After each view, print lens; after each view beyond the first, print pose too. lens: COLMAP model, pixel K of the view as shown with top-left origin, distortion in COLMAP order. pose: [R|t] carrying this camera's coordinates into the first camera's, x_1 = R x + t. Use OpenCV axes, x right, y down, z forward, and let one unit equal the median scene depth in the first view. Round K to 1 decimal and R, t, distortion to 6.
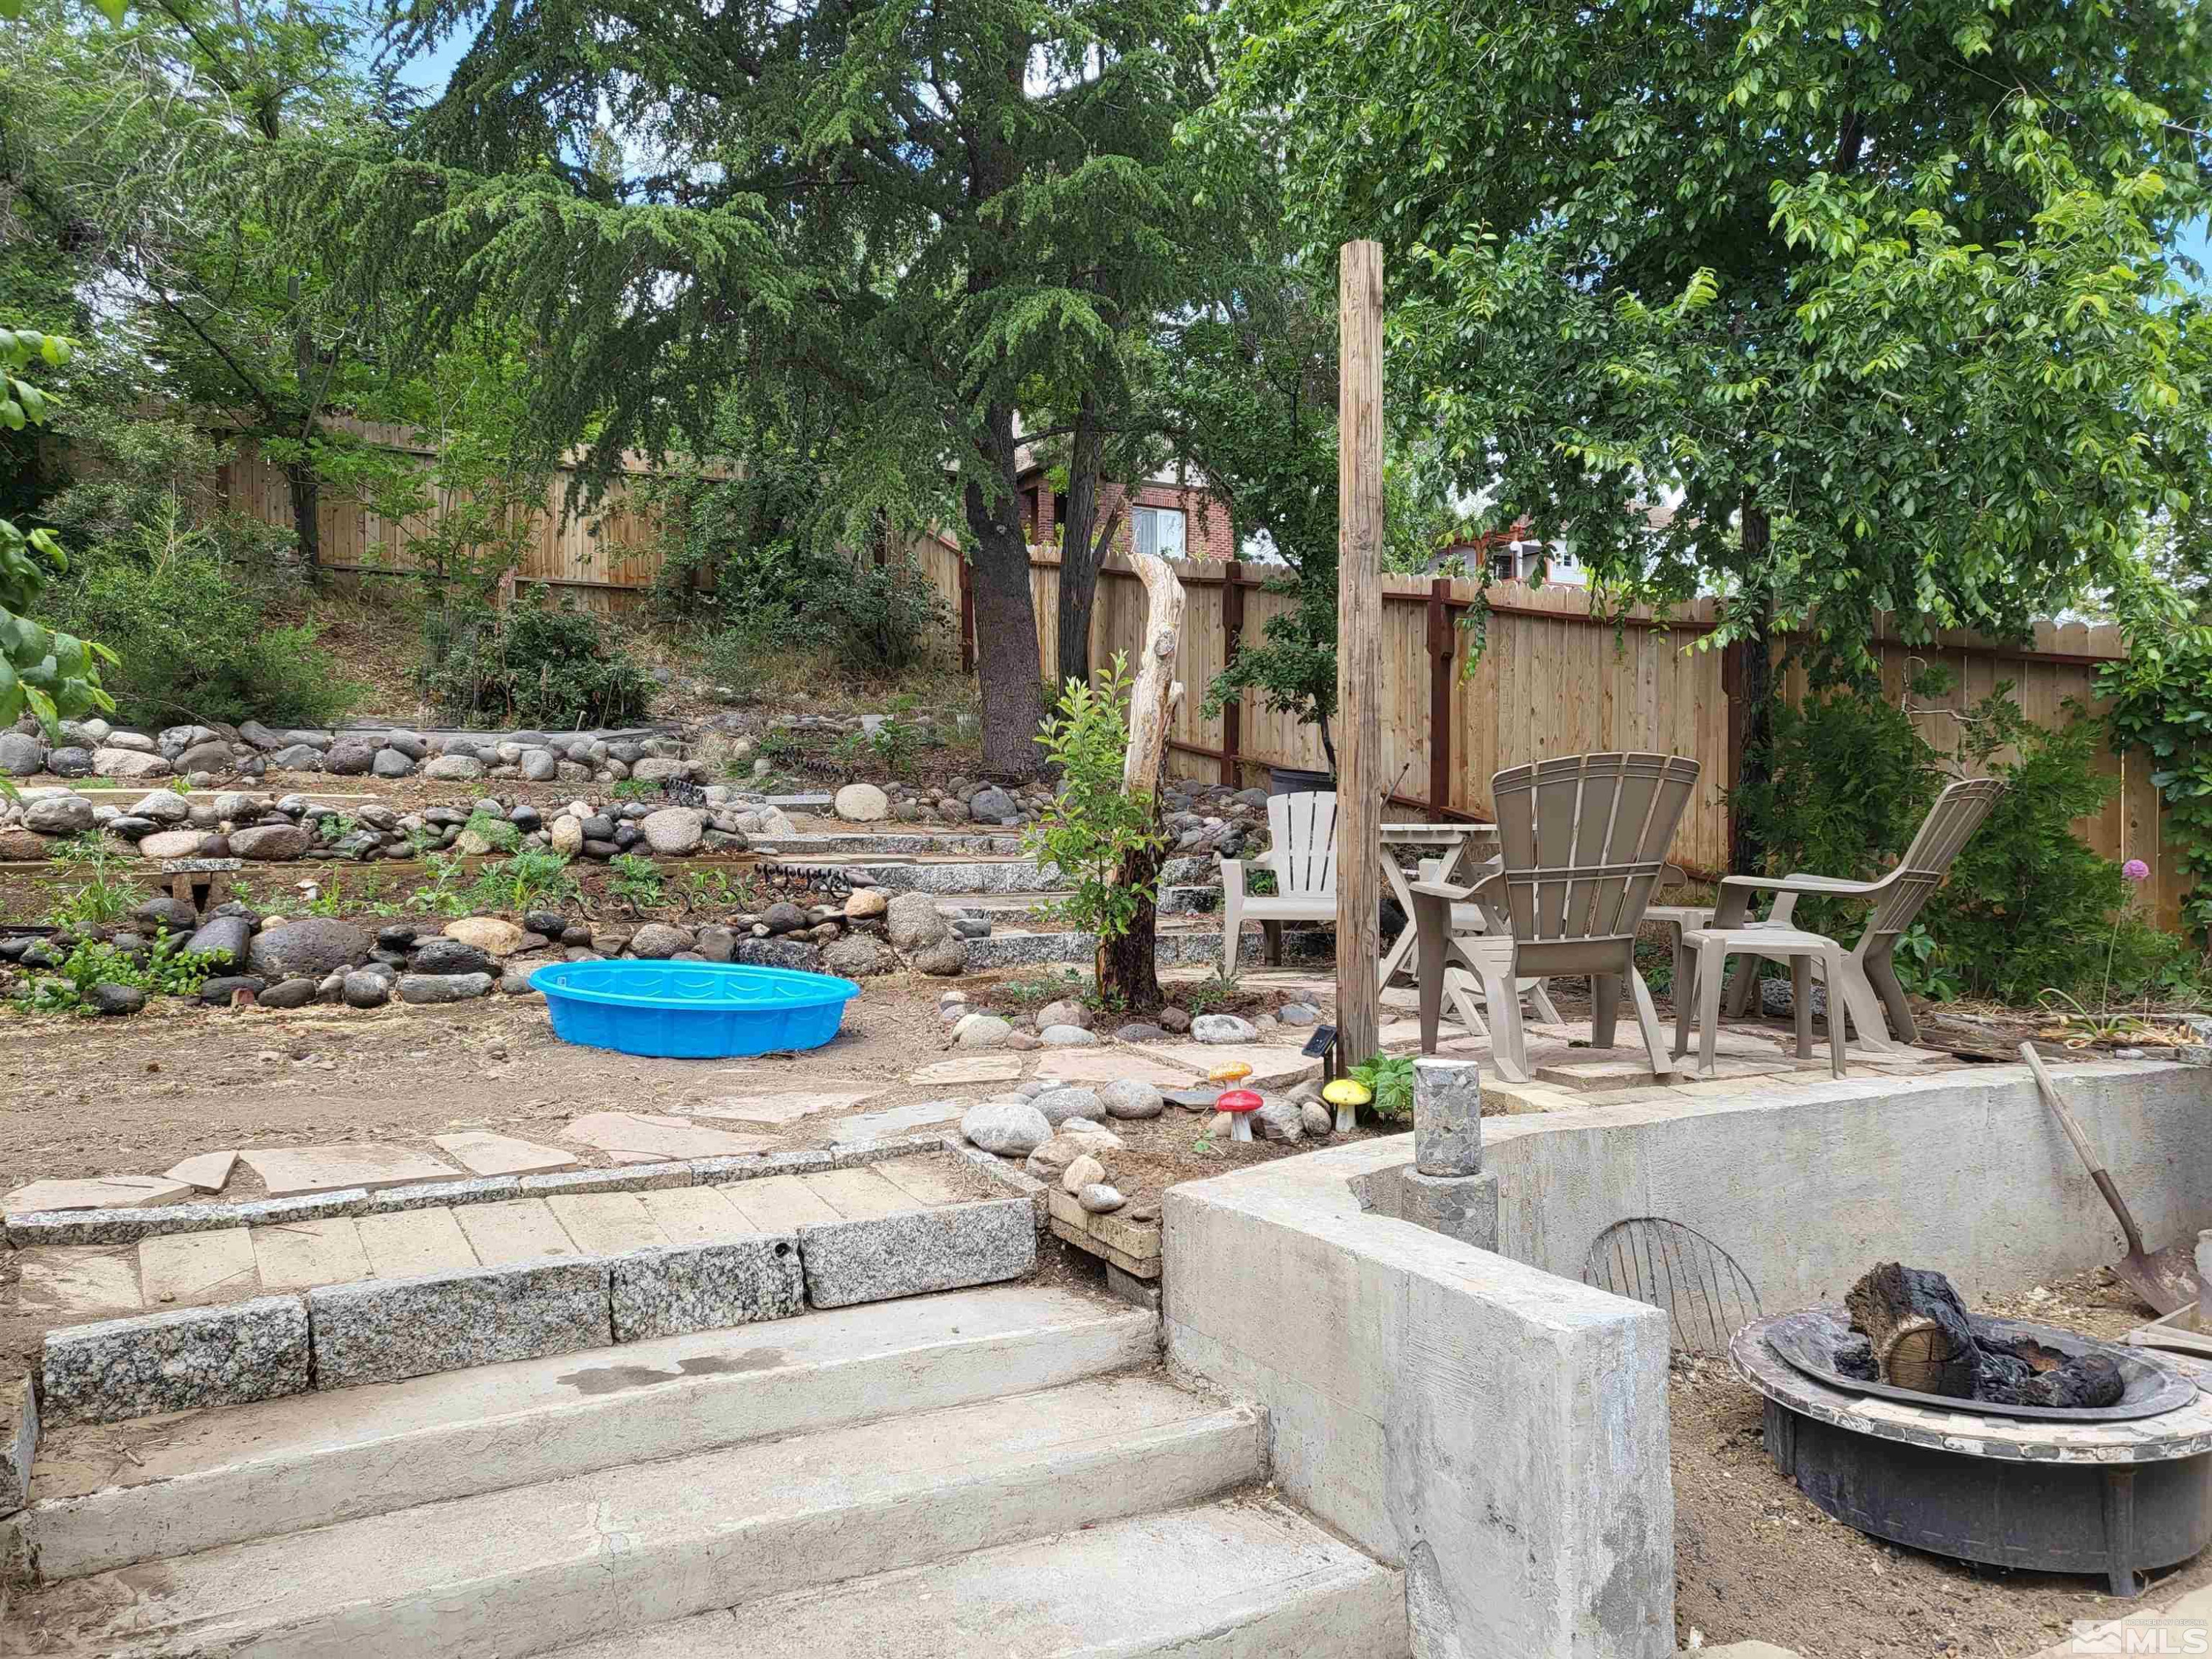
lens RADIAL K [[1687.5, 0, 1070.4], [0, 1687.5, 819.3], [0, 0, 1]] dist [-0.009017, 0.073279]
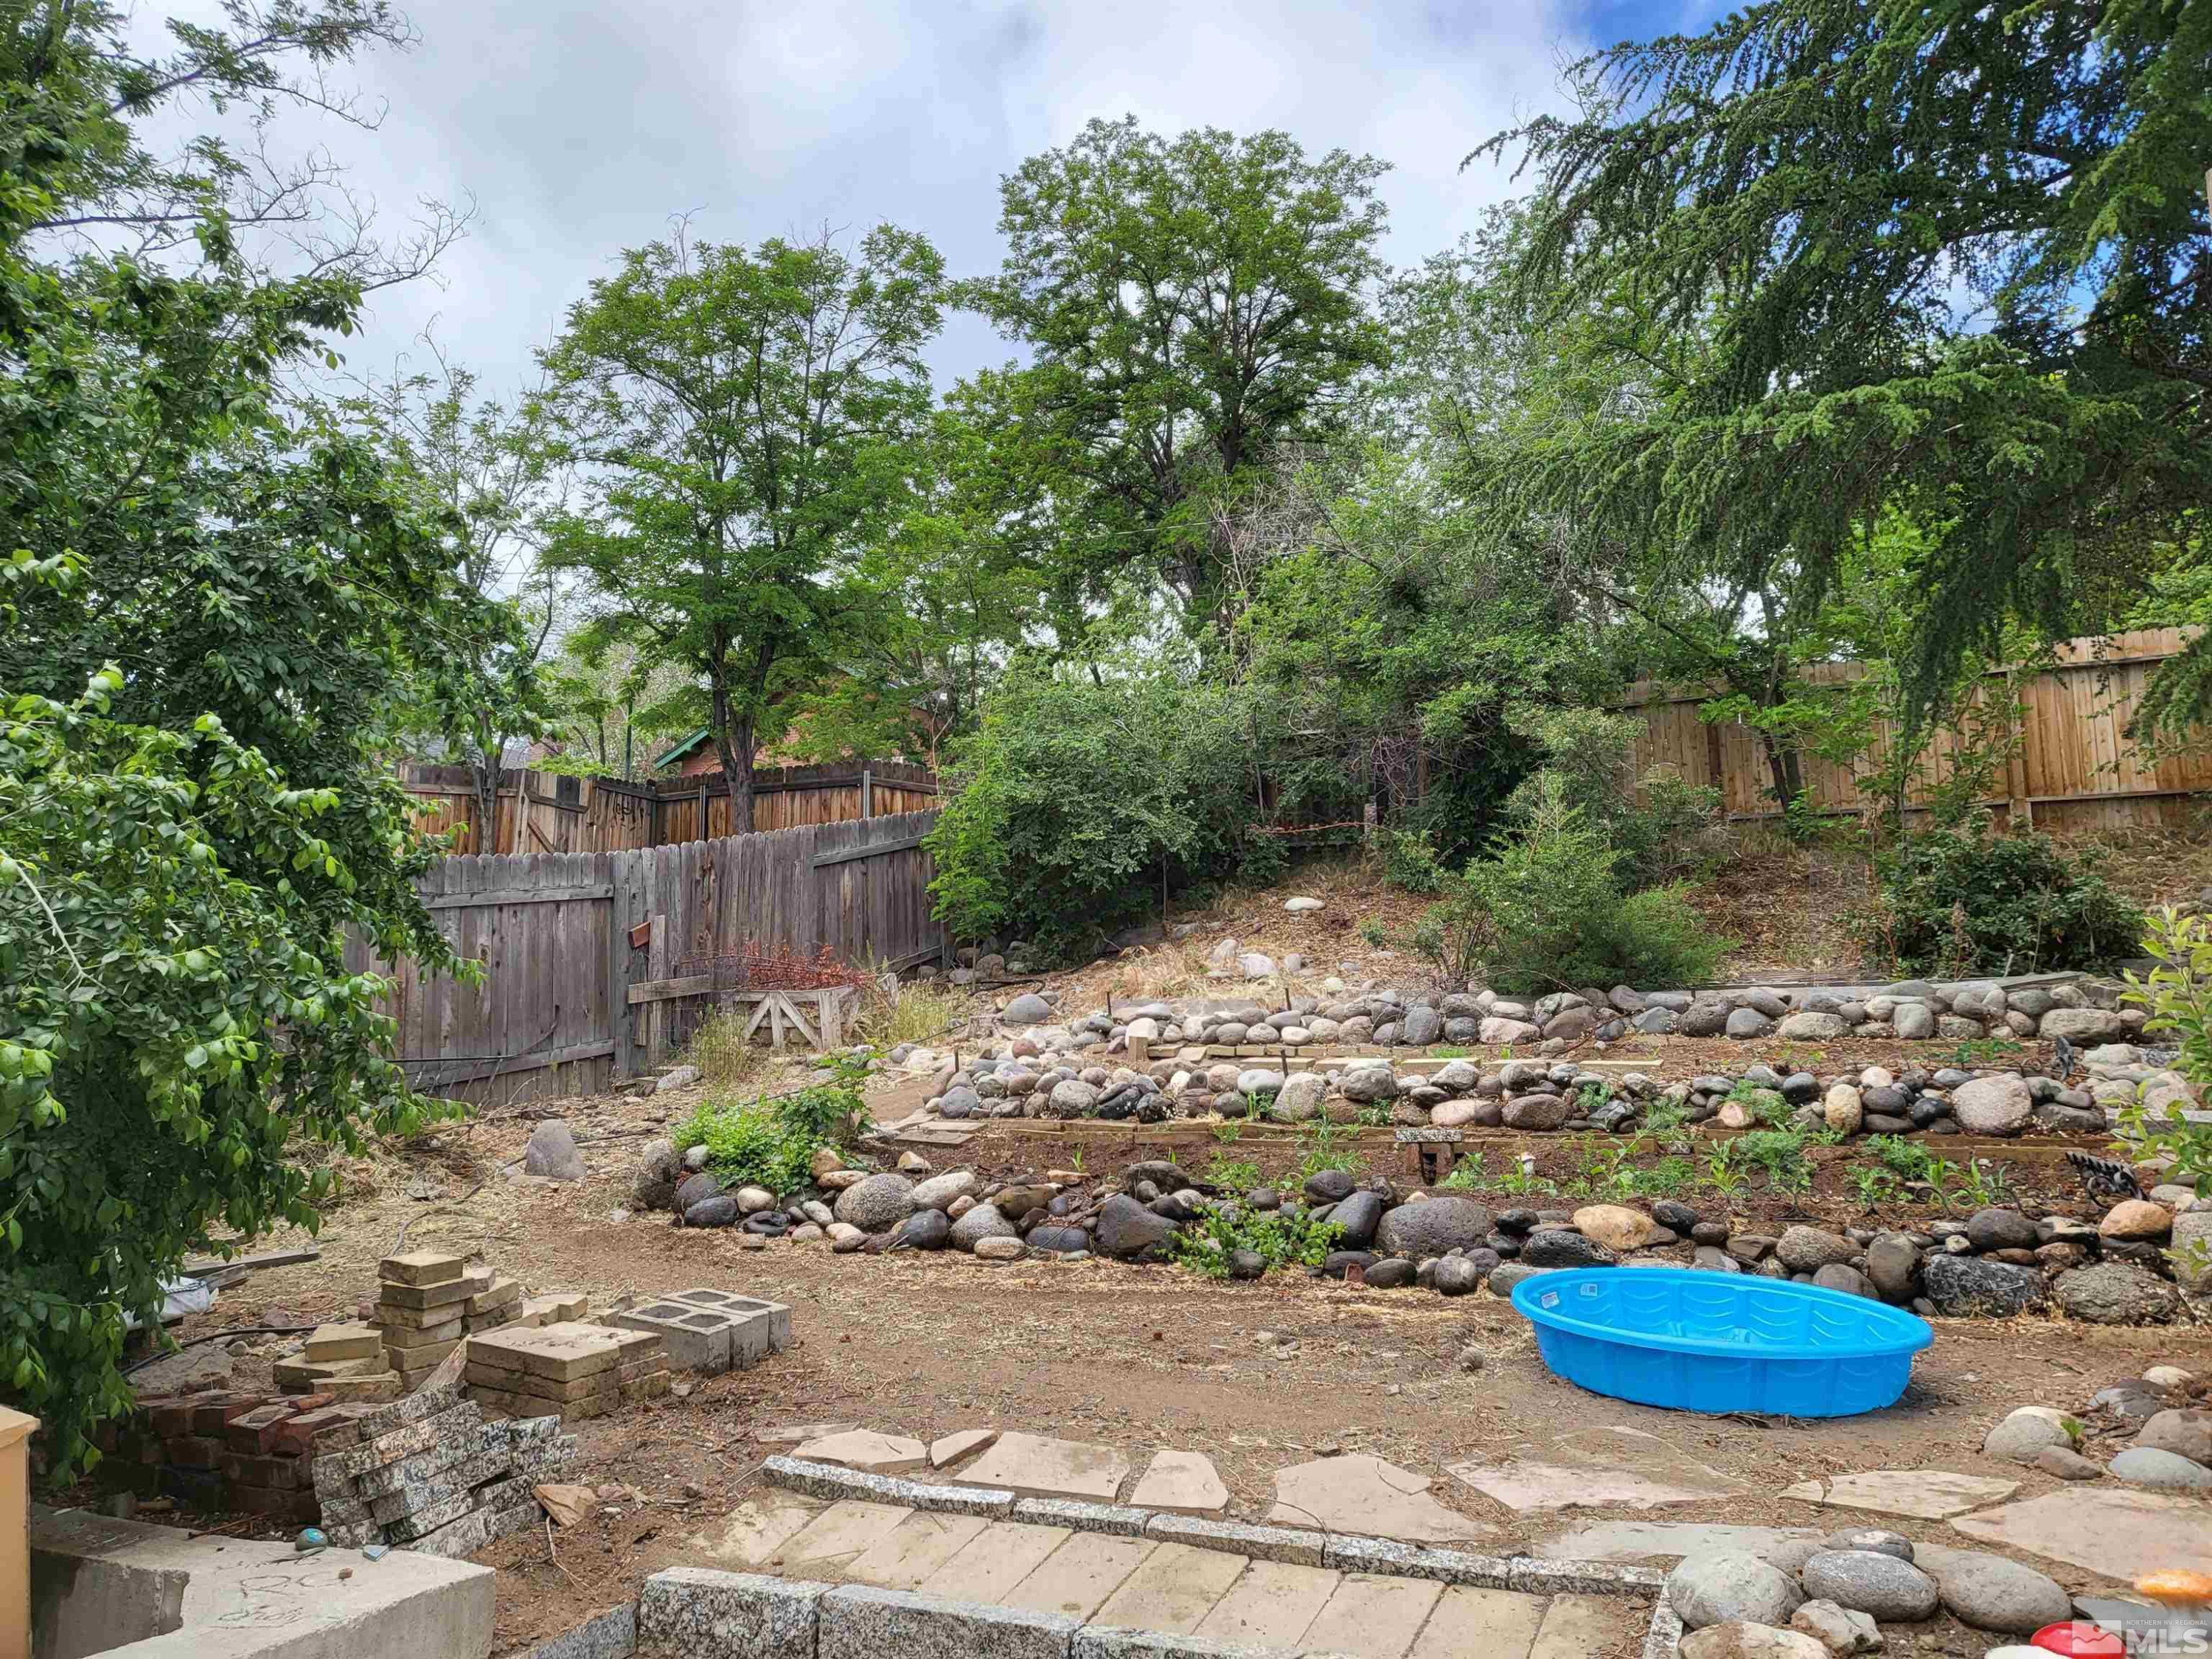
lens RADIAL K [[1687.5, 0, 1070.4], [0, 1687.5, 819.3], [0, 0, 1]] dist [-0.009017, 0.073279]
pose [[0.581738, -0.121742, -0.804214, 0.196348], [0.006017, 0.989352, -0.145416, -0.014095], [0.813354, 0.079755, 0.576277, 0.174731]]
